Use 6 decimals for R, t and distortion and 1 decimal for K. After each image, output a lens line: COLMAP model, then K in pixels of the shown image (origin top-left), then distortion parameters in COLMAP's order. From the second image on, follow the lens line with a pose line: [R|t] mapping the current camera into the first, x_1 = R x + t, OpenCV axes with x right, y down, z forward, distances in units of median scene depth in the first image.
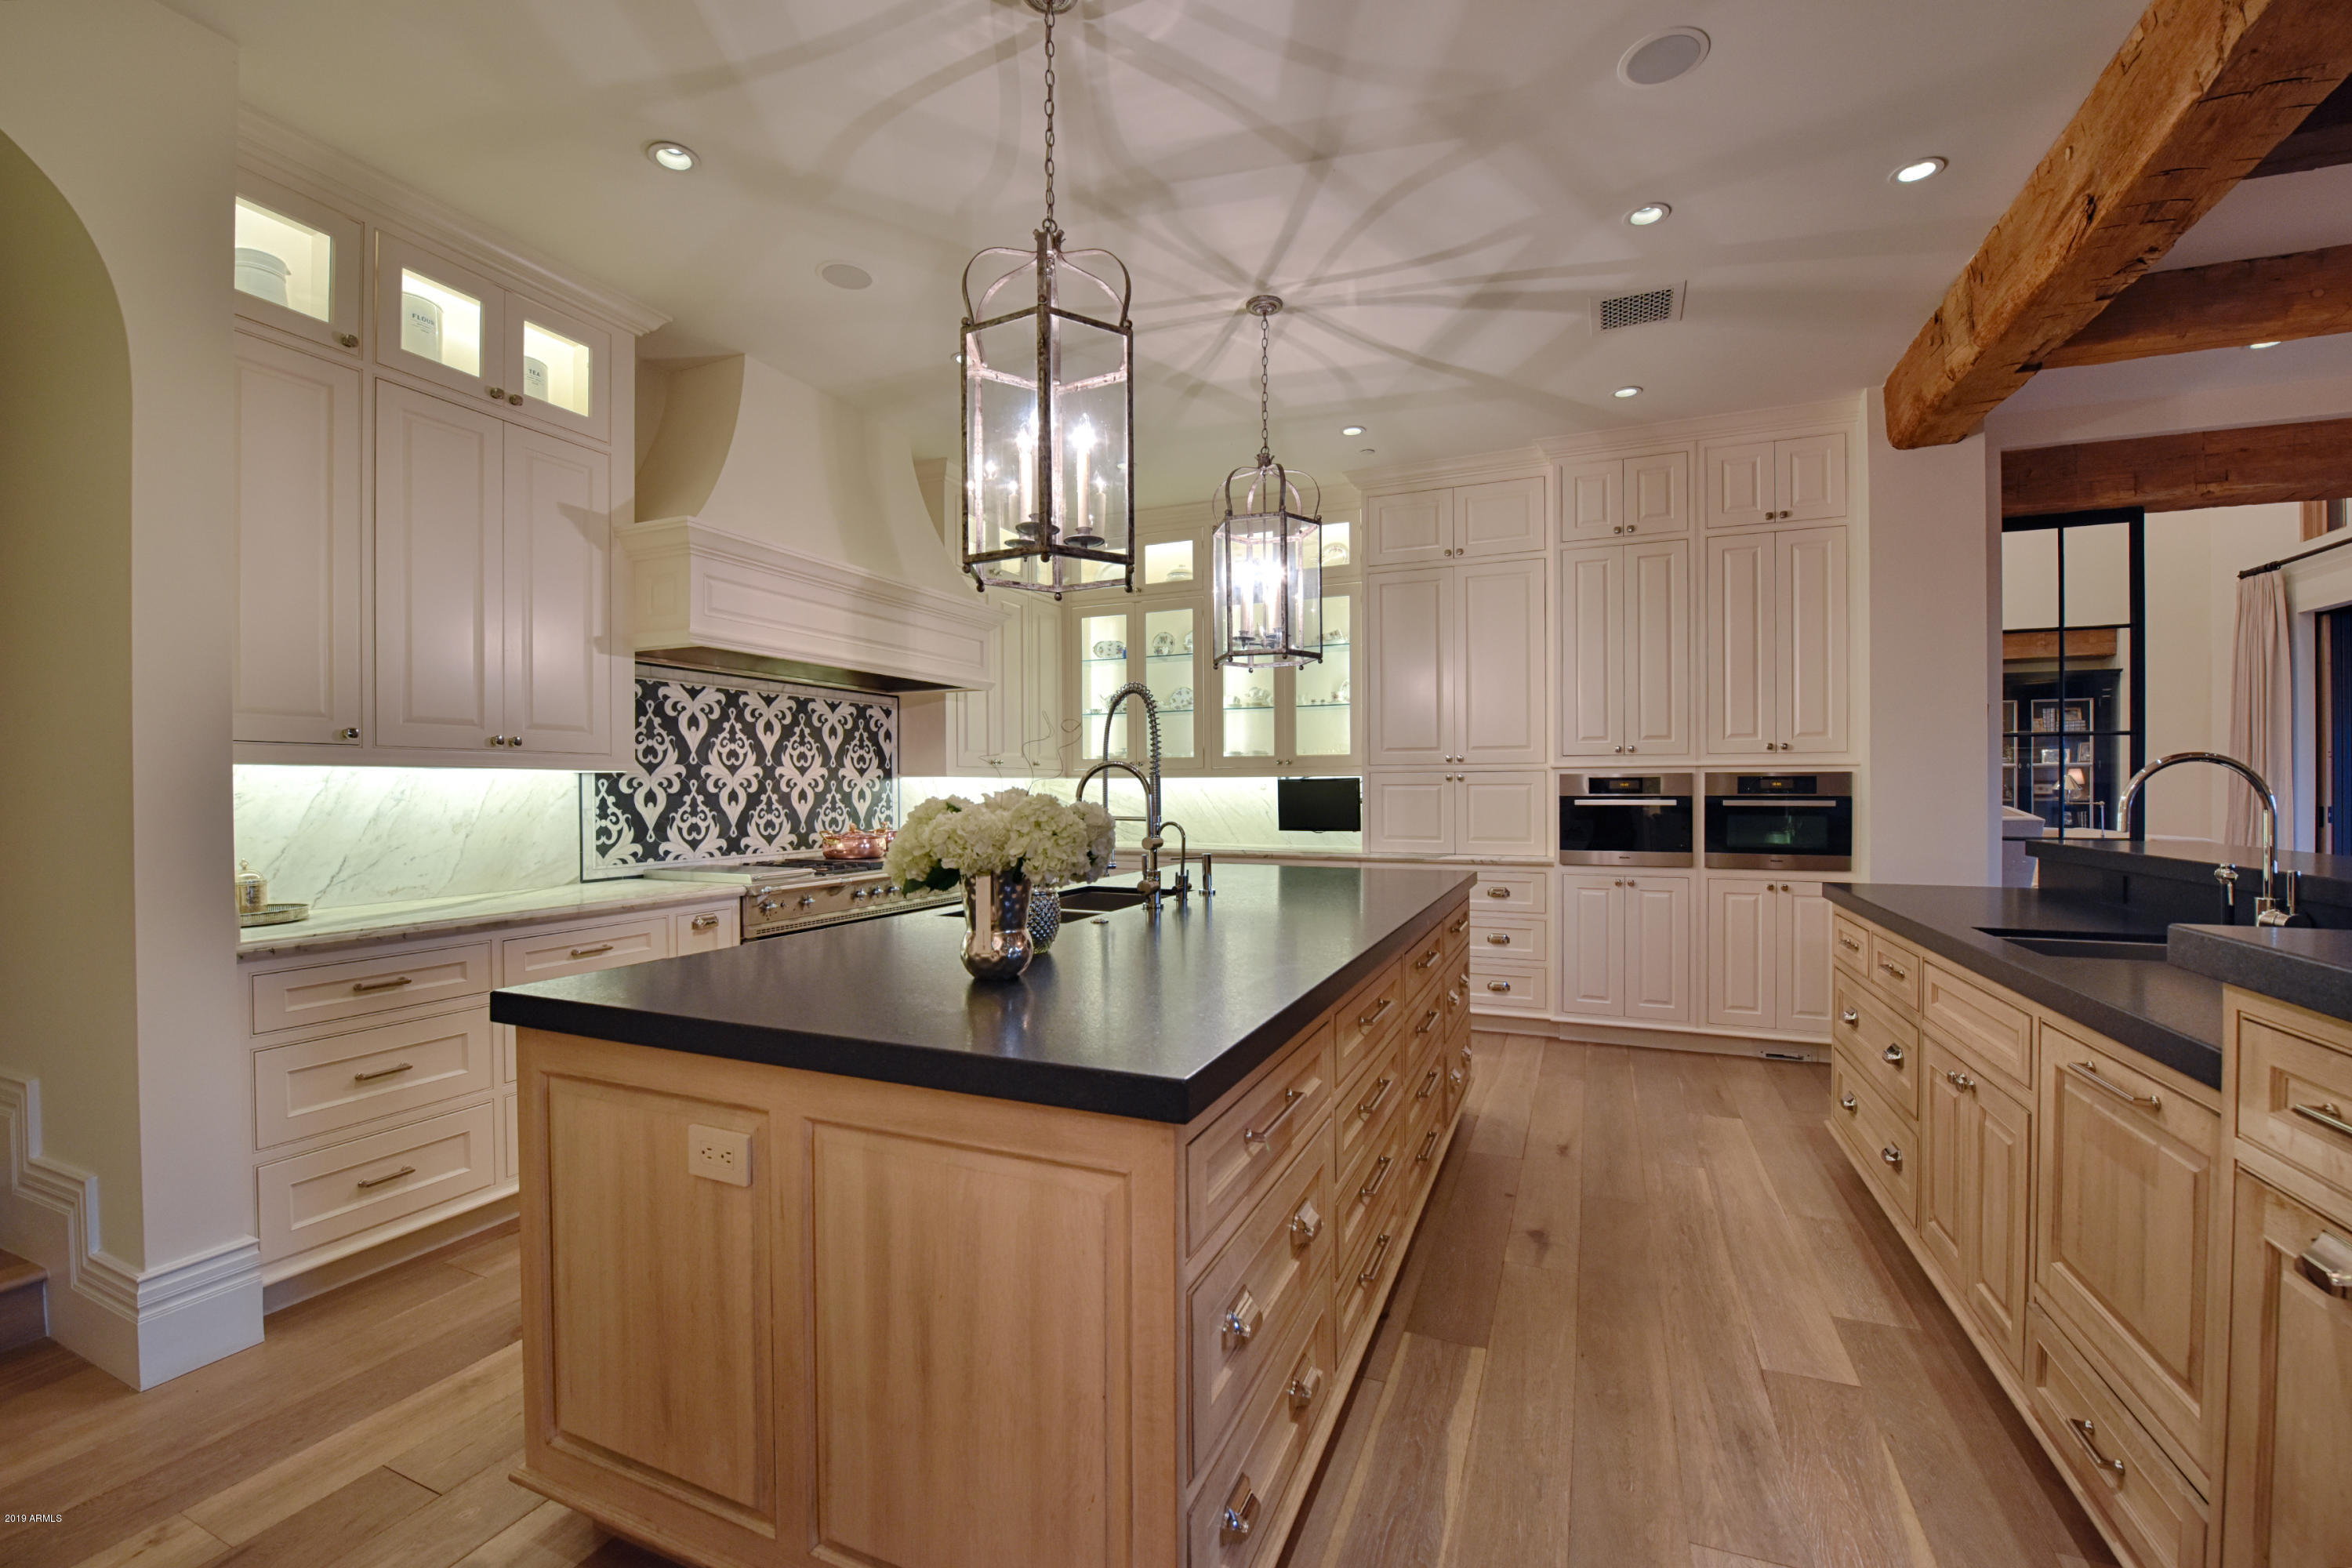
lens RADIAL K [[956.9, 0, 1193.5], [0, 956.9, 792.0], [0, 0, 1]] dist [0.003790, -0.001287]
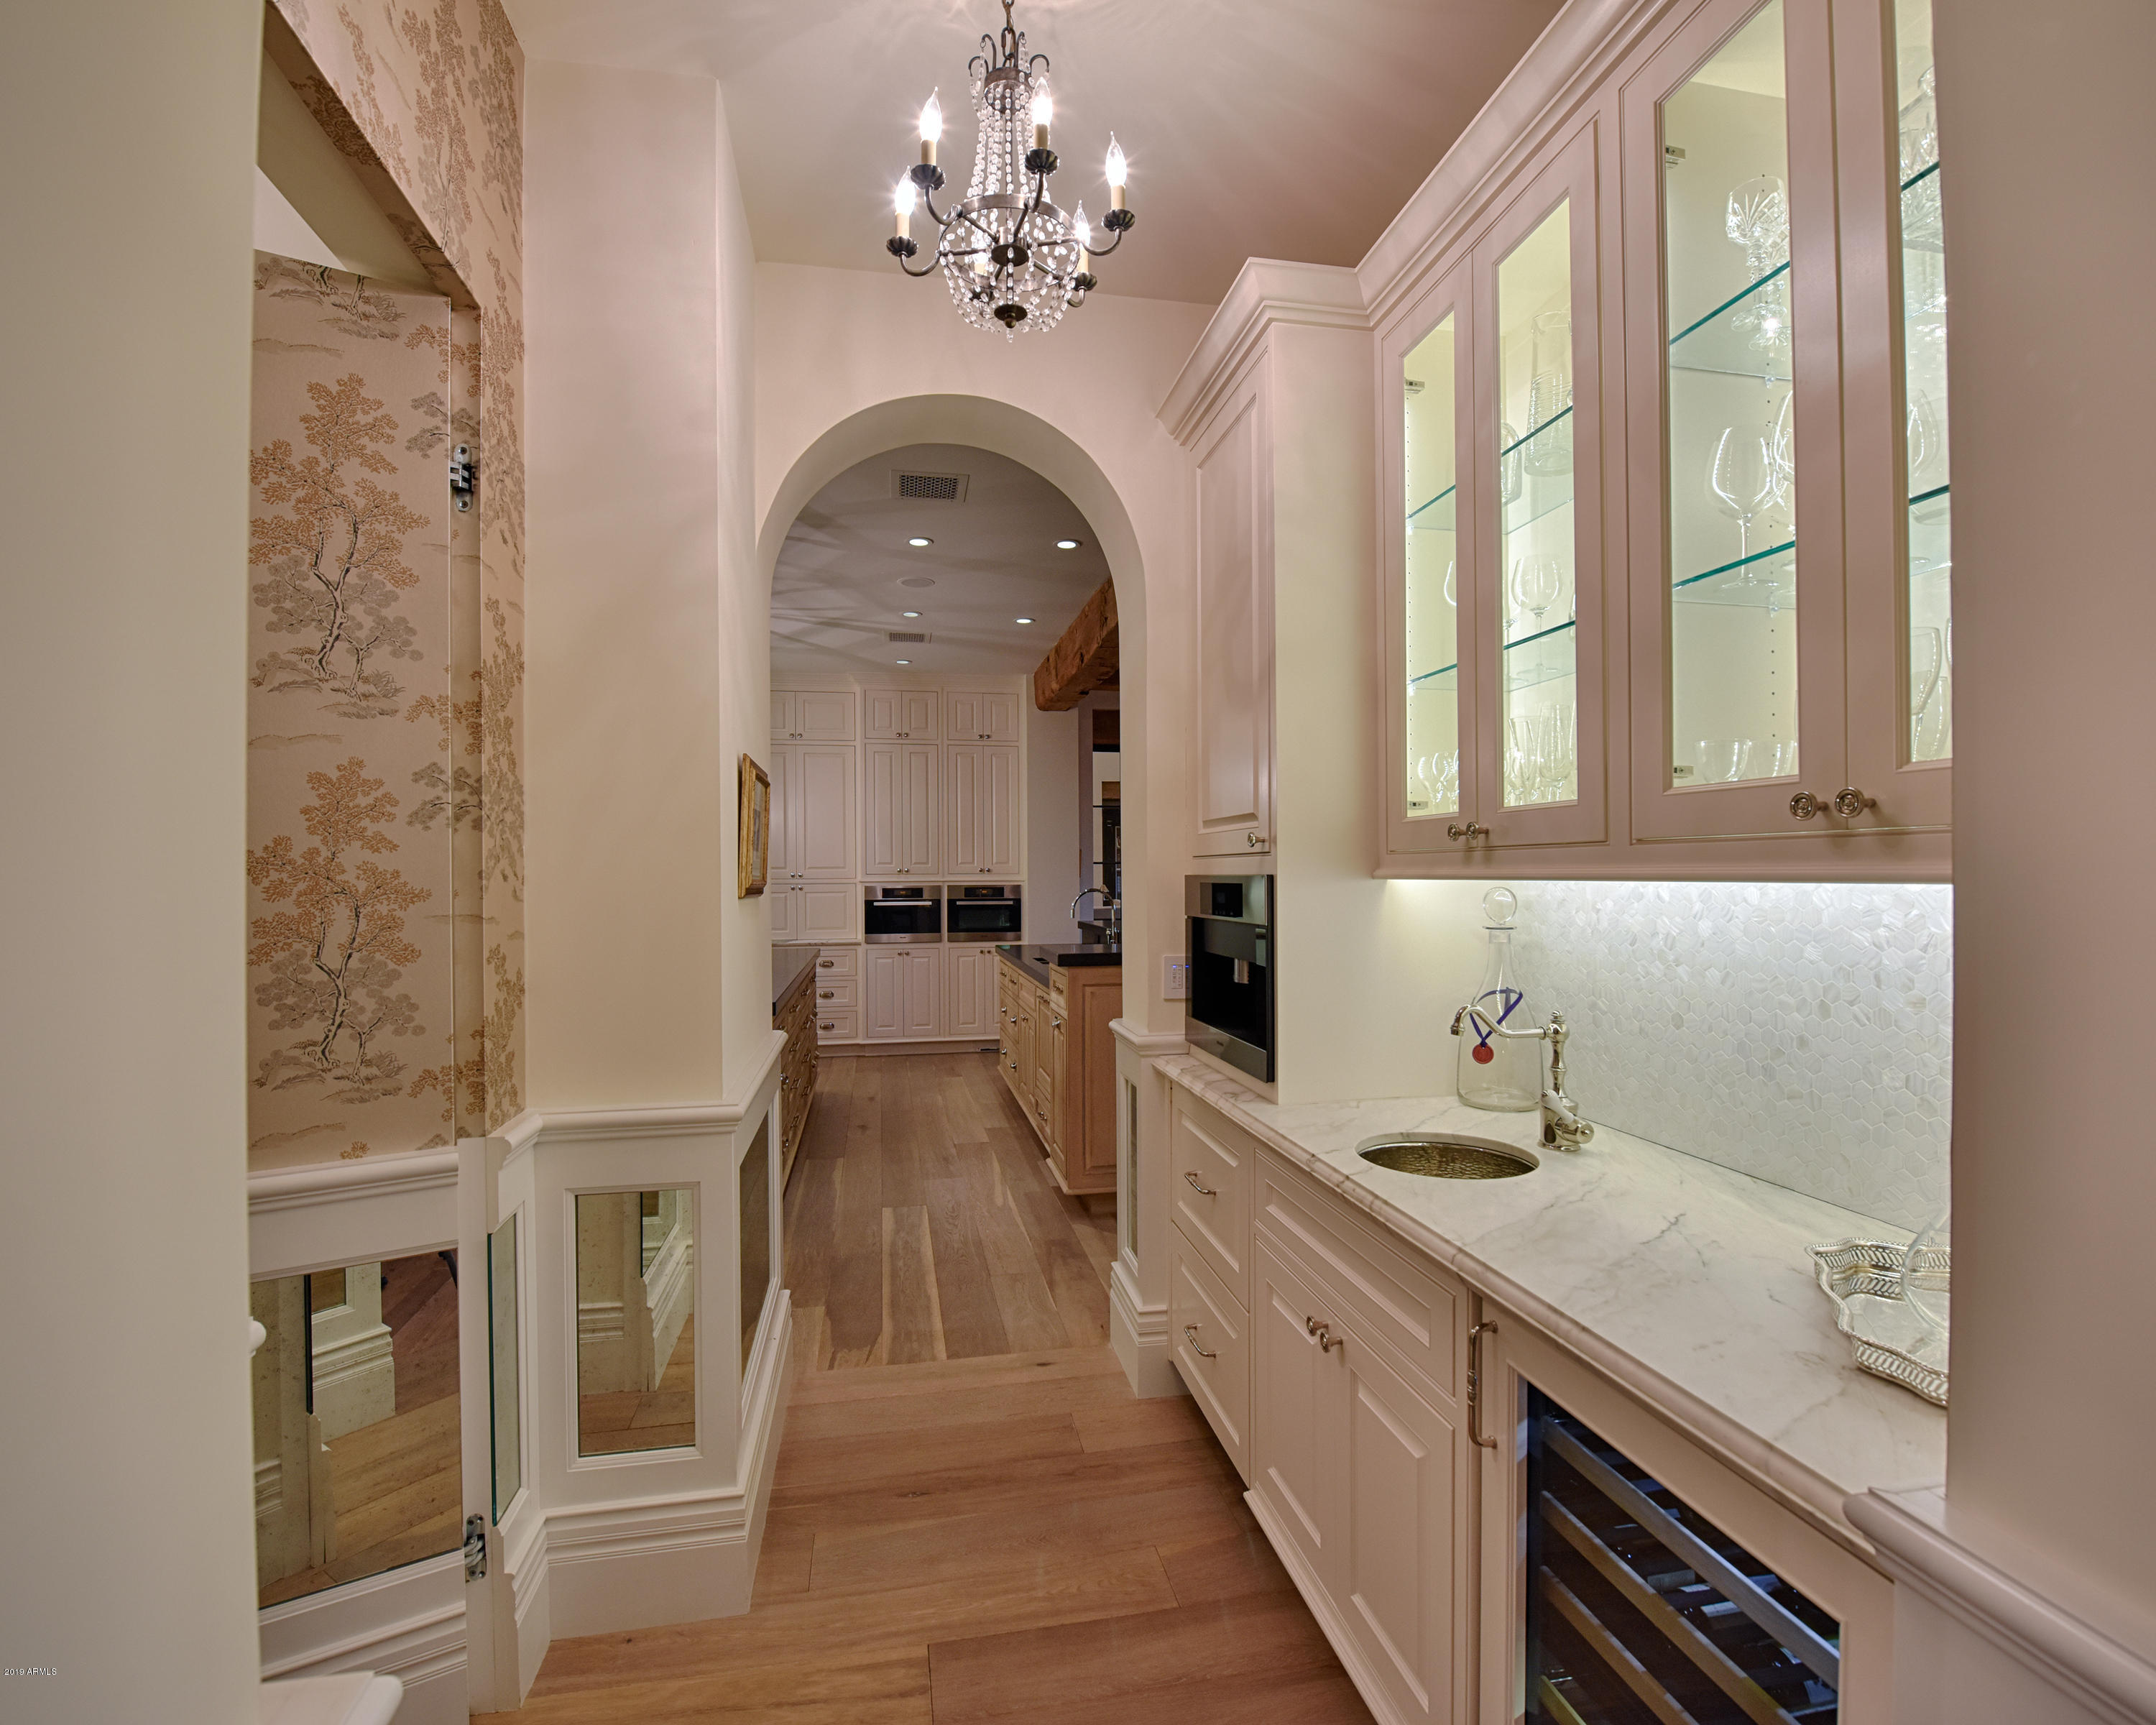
lens RADIAL K [[979.2, 0, 1081.4], [0, 979.2, 873.0], [0, 0, 1]] dist [-0.000004, -0.000001]
pose [[0.825073, 0.002688, 0.565020, -0.258401], [0.003398, 0.999947, -0.009720, -0.025830], [-0.565016, 0.009940, 0.825020, -0.585789]]
